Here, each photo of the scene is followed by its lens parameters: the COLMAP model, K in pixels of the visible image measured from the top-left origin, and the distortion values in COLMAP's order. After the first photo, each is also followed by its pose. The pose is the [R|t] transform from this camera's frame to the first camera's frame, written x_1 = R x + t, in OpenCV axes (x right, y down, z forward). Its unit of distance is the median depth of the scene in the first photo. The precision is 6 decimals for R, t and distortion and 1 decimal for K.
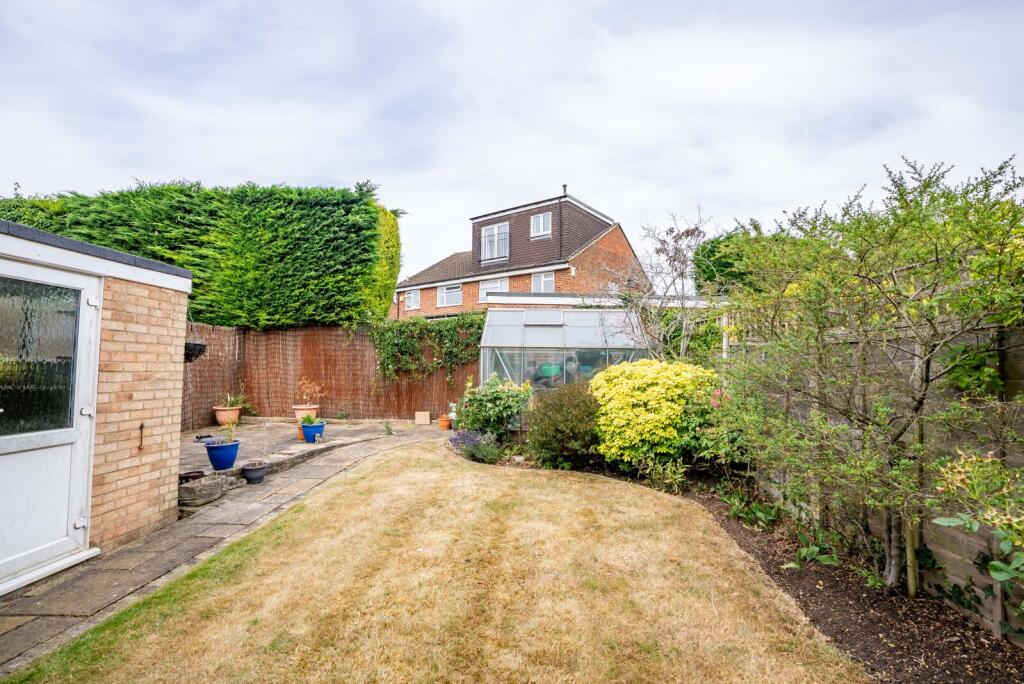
lens RADIAL K [[472.4, 0, 512.0], [0, 472.4, 342.0], [0, 0, 1]] dist [-0.003678, -0.000258]
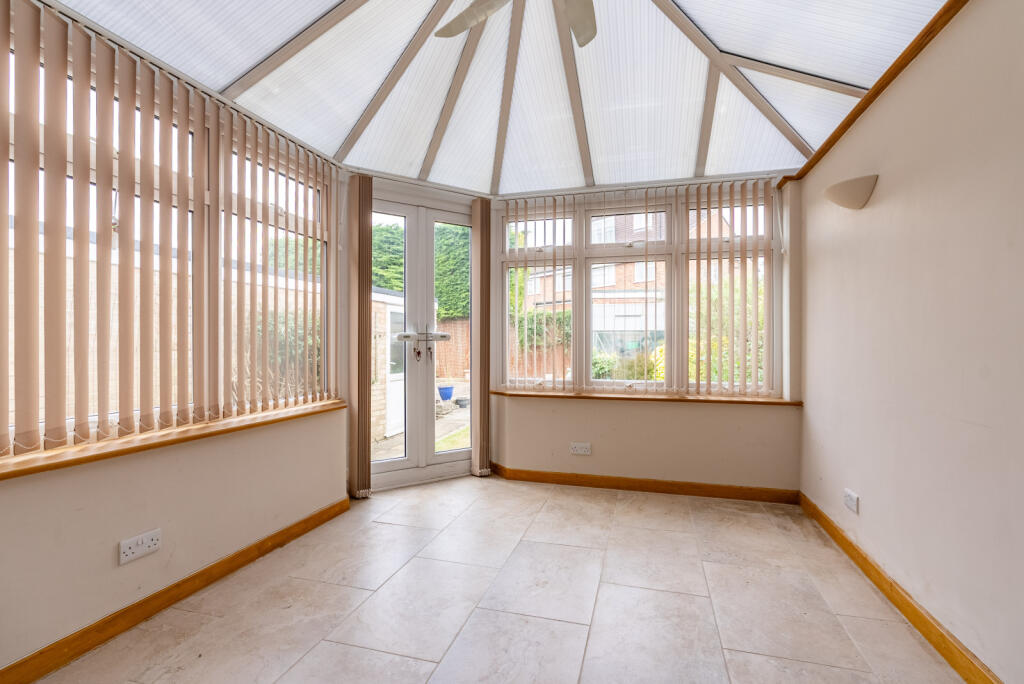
lens RADIAL K [[472.4, 0, 512.0], [0, 472.4, 342.0], [0, 0, 1]] dist [-0.003678, -0.000258]
pose [[0.968954, -0.014067, -0.246841, 0.058713], [0.026338, 0.998572, 0.046478, -0.022452], [0.245834, -0.051537, 0.967941, -0.408708]]
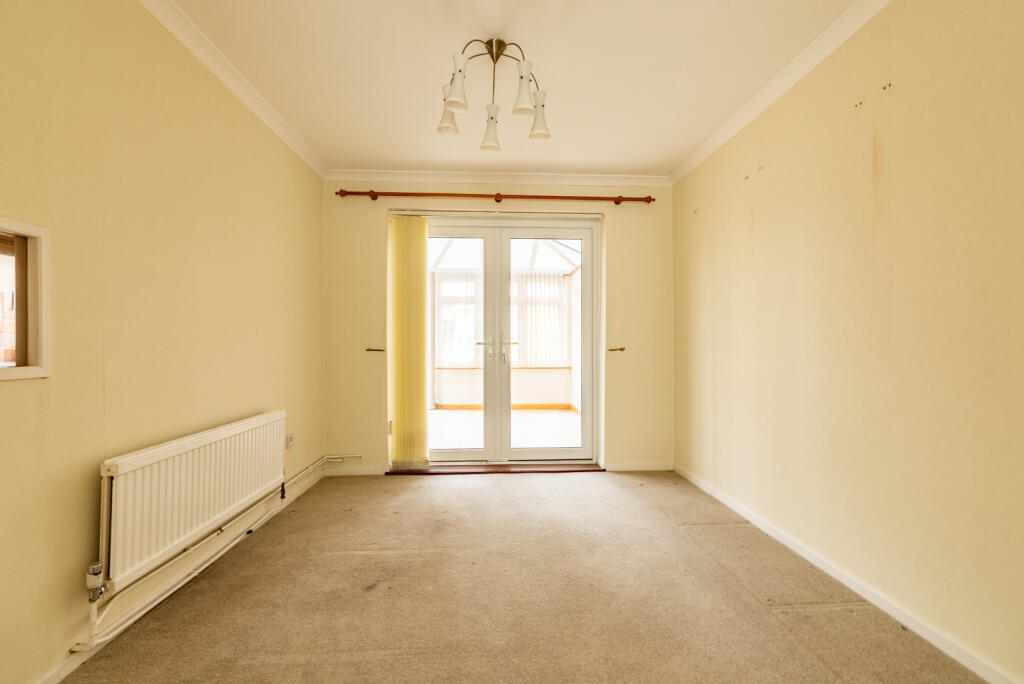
lens RADIAL K [[472.4, 0, 512.0], [0, 472.4, 342.0], [0, 0, 1]] dist [-0.003678, -0.000258]
pose [[0.996117, -0.017474, 0.086292, -0.079397], [0.013161, 0.998647, 0.050305, -0.077777], [-0.087055, -0.048974, 0.994999, -1.476169]]
